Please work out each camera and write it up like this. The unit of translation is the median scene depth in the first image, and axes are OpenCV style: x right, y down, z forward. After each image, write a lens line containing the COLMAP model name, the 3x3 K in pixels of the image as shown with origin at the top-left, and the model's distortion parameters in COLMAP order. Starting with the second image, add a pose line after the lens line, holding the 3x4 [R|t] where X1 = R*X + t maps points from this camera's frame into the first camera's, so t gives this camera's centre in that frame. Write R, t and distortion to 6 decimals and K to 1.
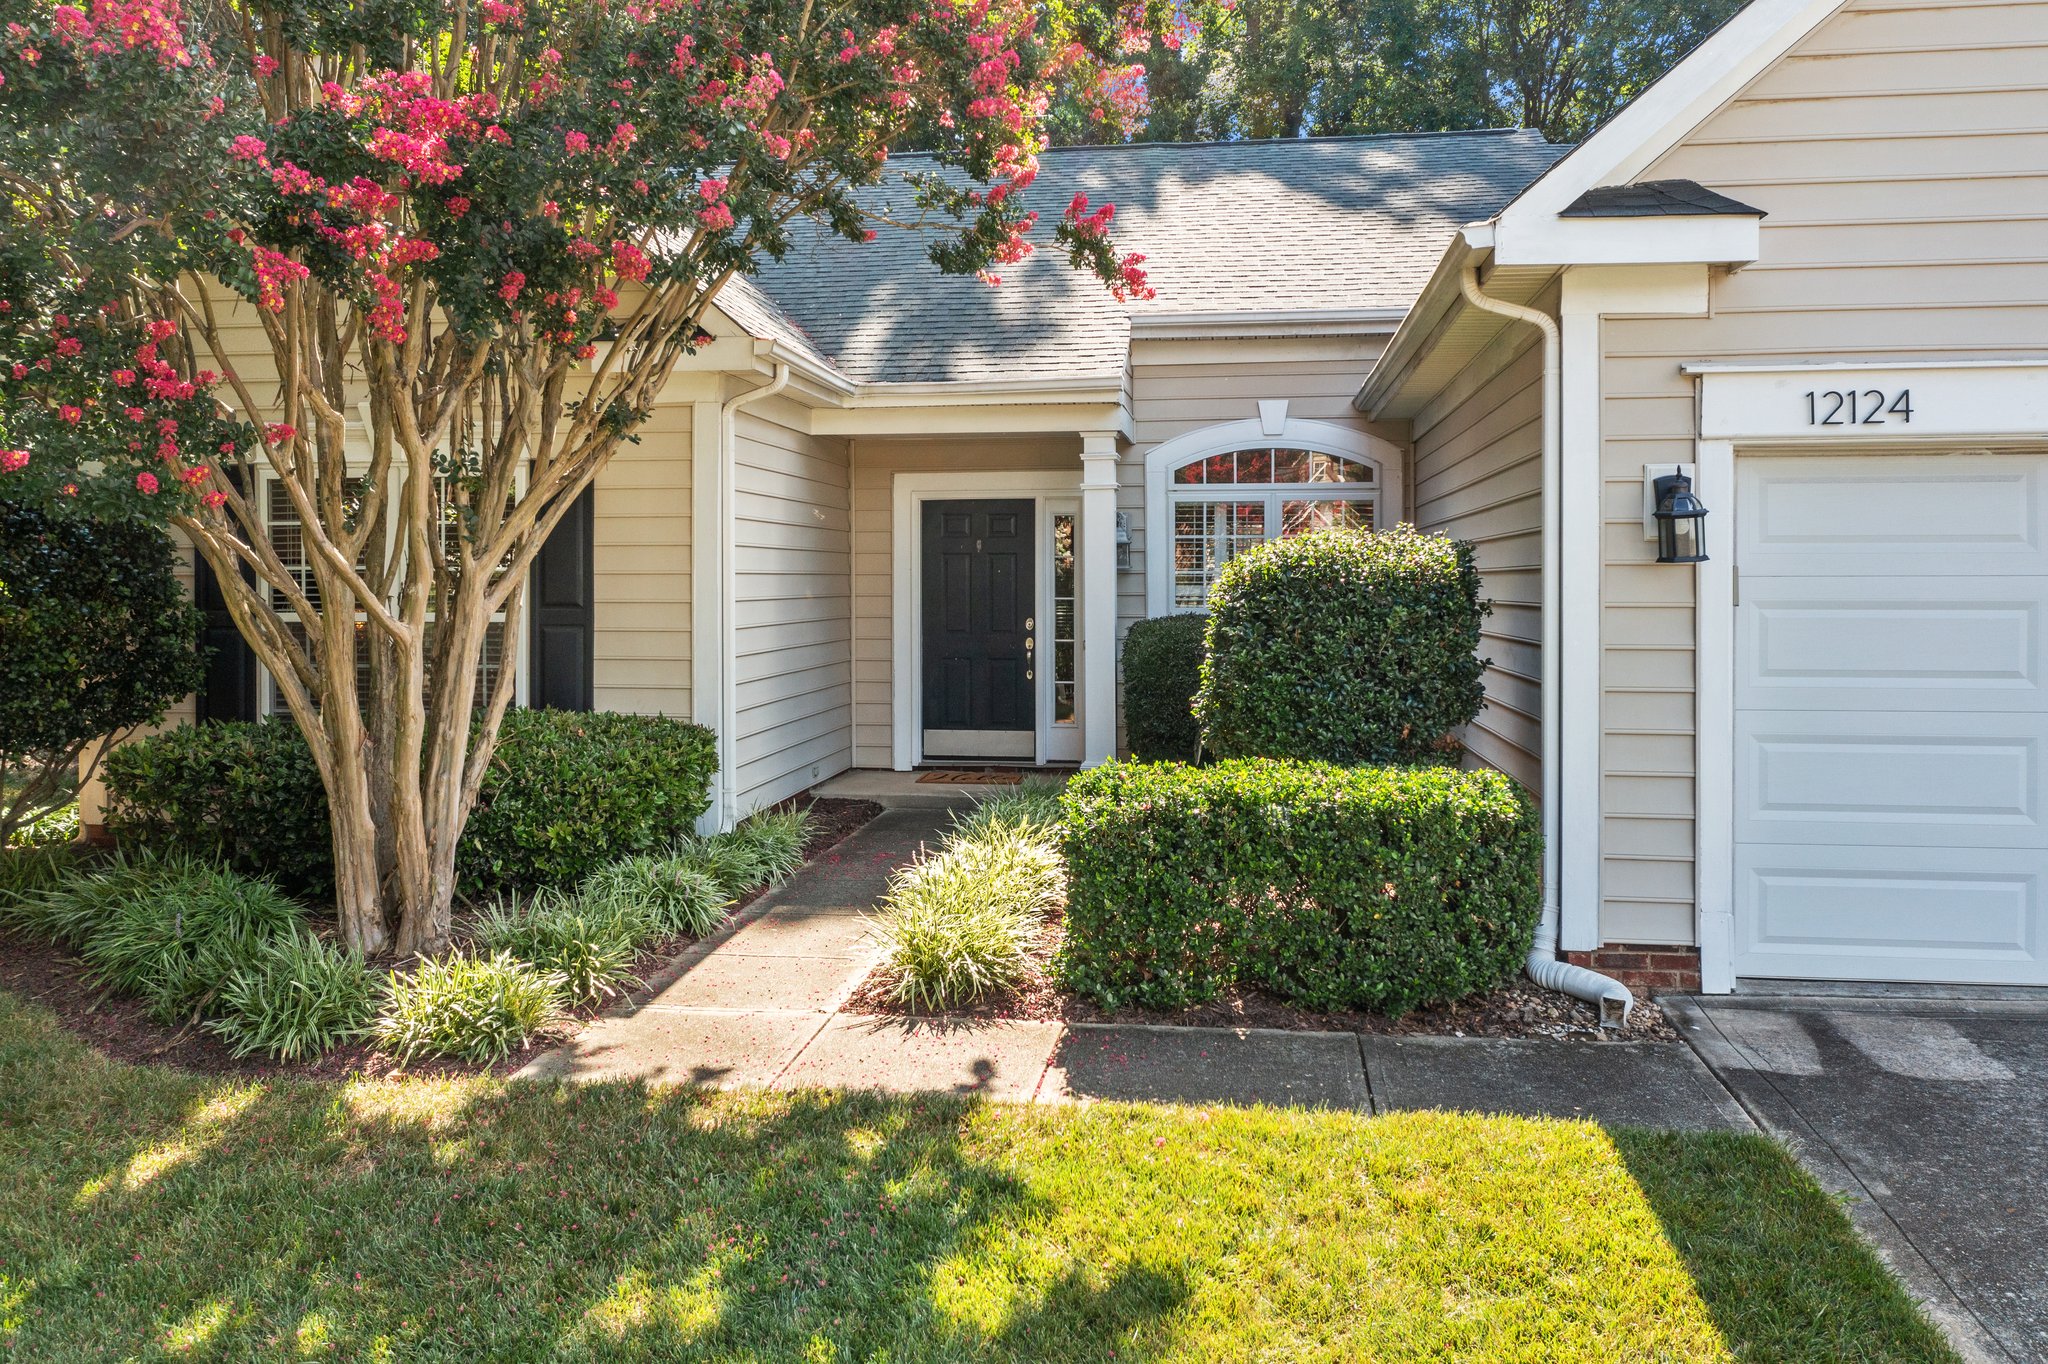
lens RADIAL K [[1667.1, 0, 1020.0], [0, 1667.1, 575.0], [0, 0, 1]] dist [-0.007495, -0.003225]
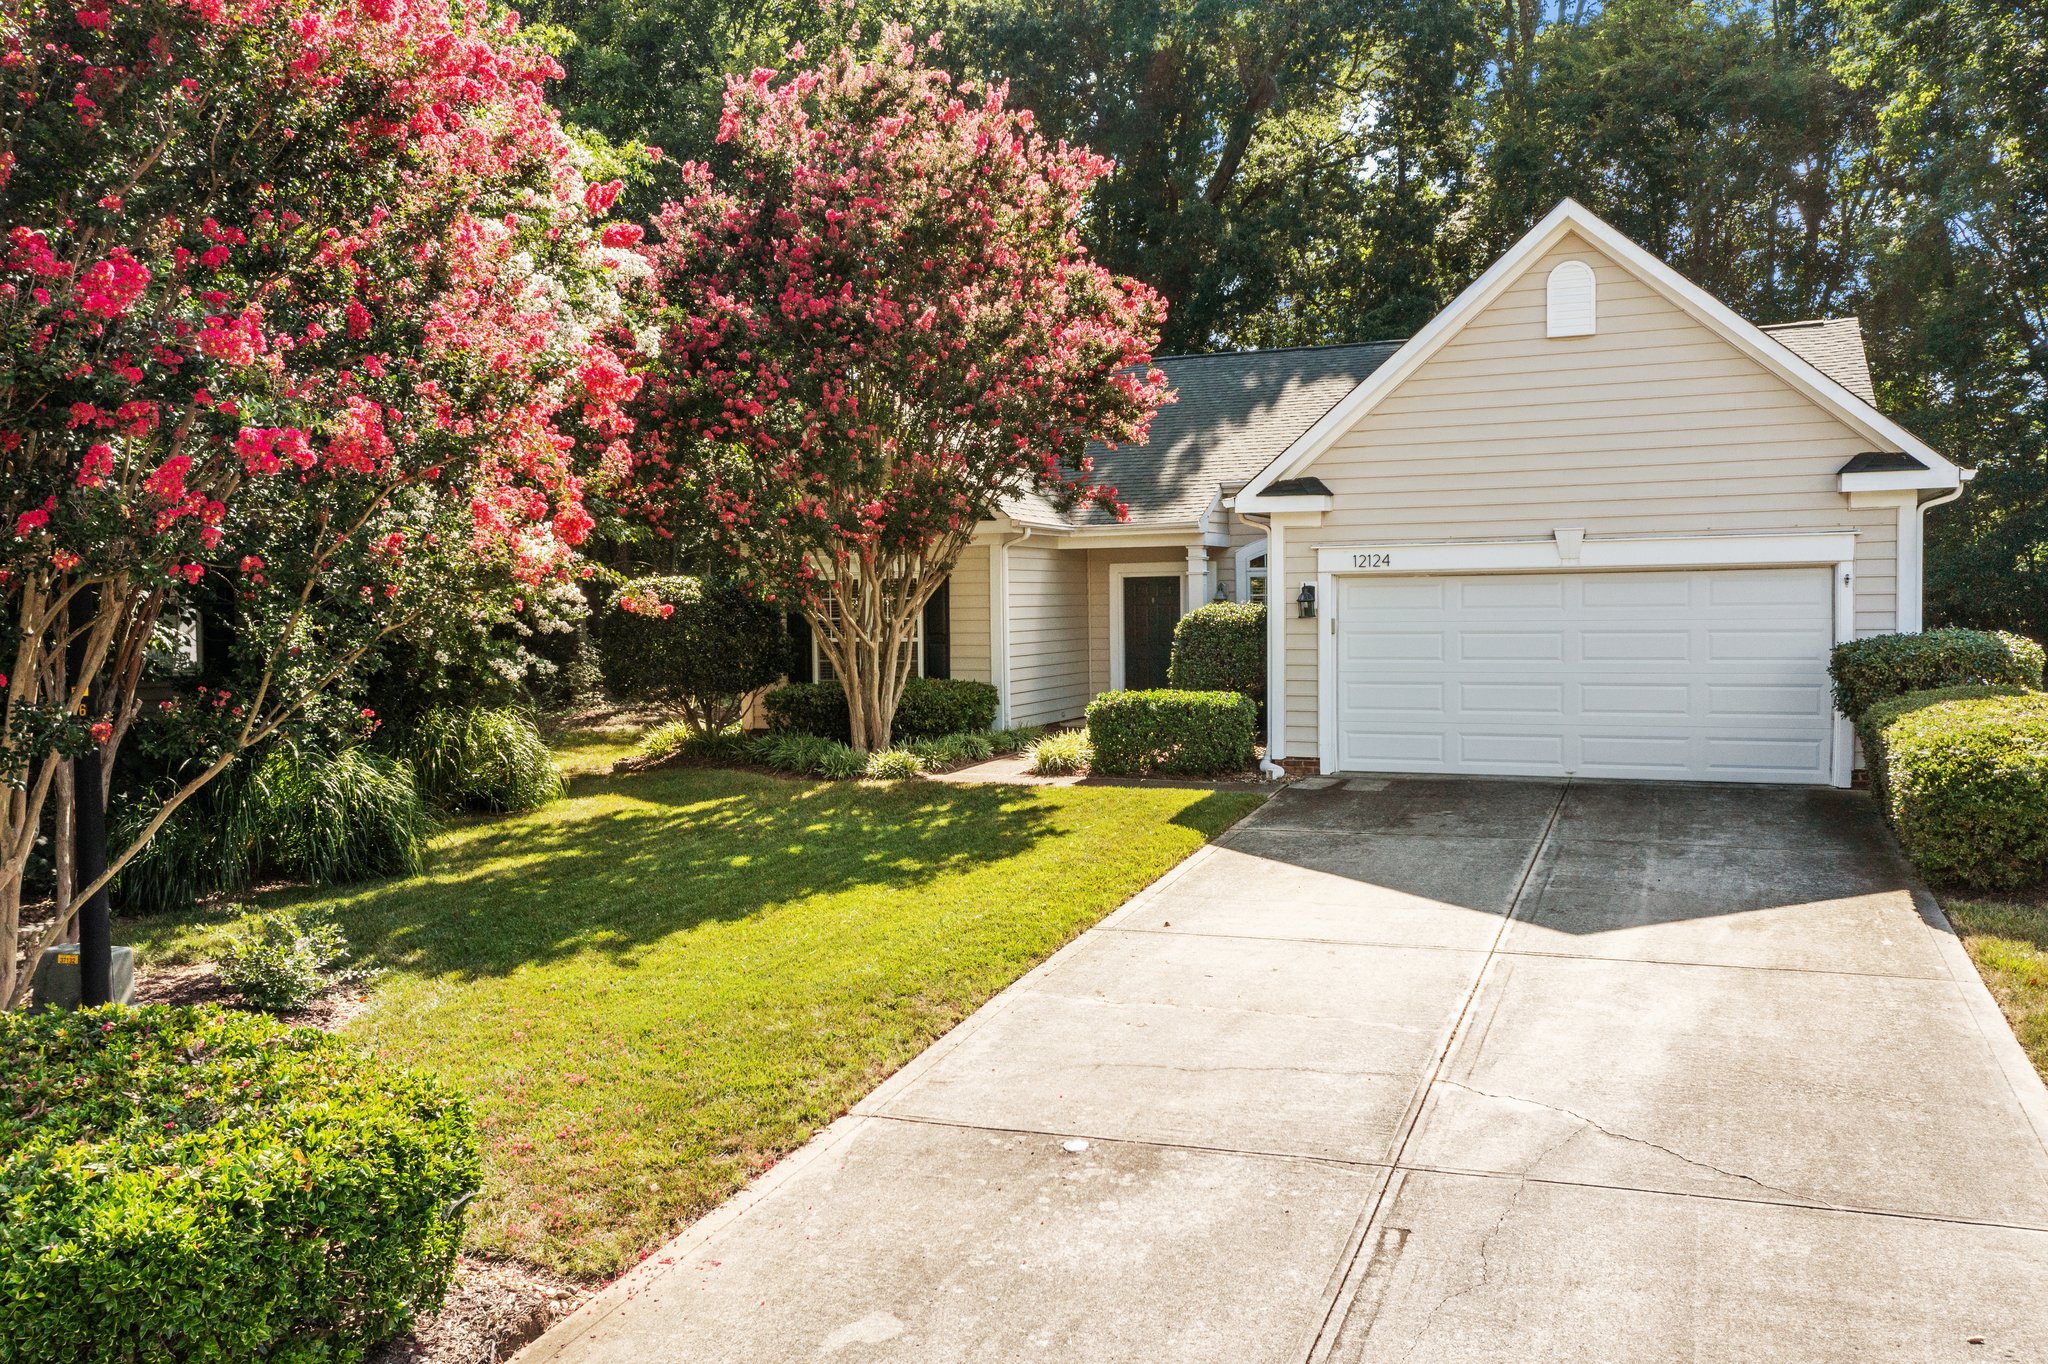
lens RADIAL K [[1665.5, 0, 1008.6], [0, 1665.5, 667.6], [0, 0, 1]] dist [-0.001368, 0.003640]
pose [[0.963236, -0.000174, -0.268656, 0.647529], [0.011880, 0.999049, 0.041950, -0.046023], [0.268393, -0.043600, 0.962322, -1.756027]]
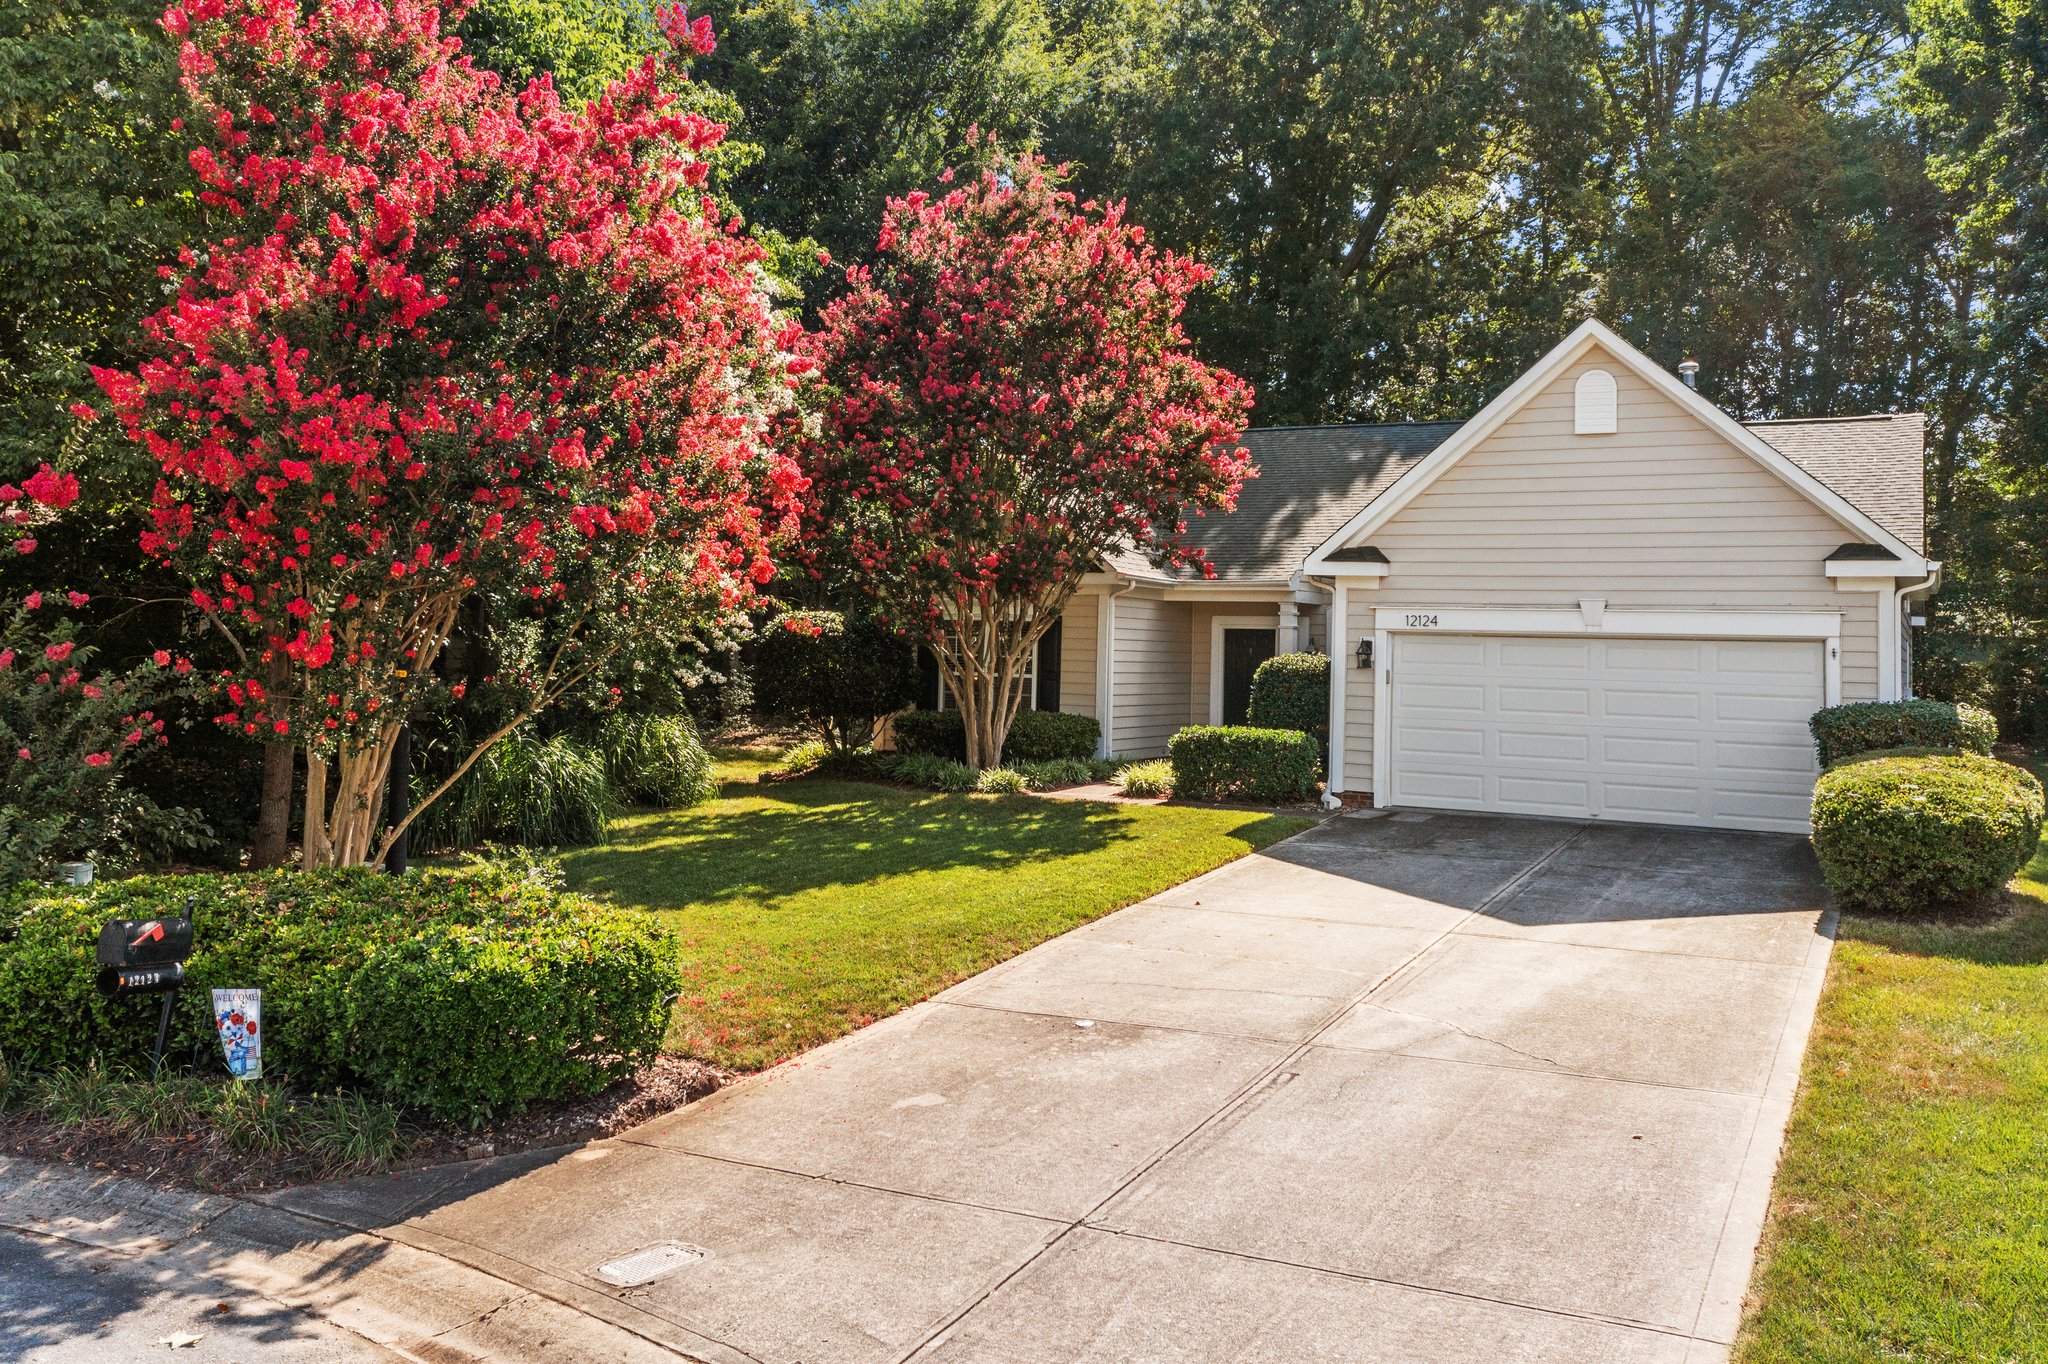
lens RADIAL K [[1740.4, 0, 984.5], [0, 1740.4, 550.7], [0, 0, 1]] dist [-0.003927, 0.006201]
pose [[0.930487, 0.007501, -0.366249, 0.912571], [-0.029453, 0.998085, -0.054388, -0.029186], [0.365140, 0.061394, 0.928926, -2.291465]]
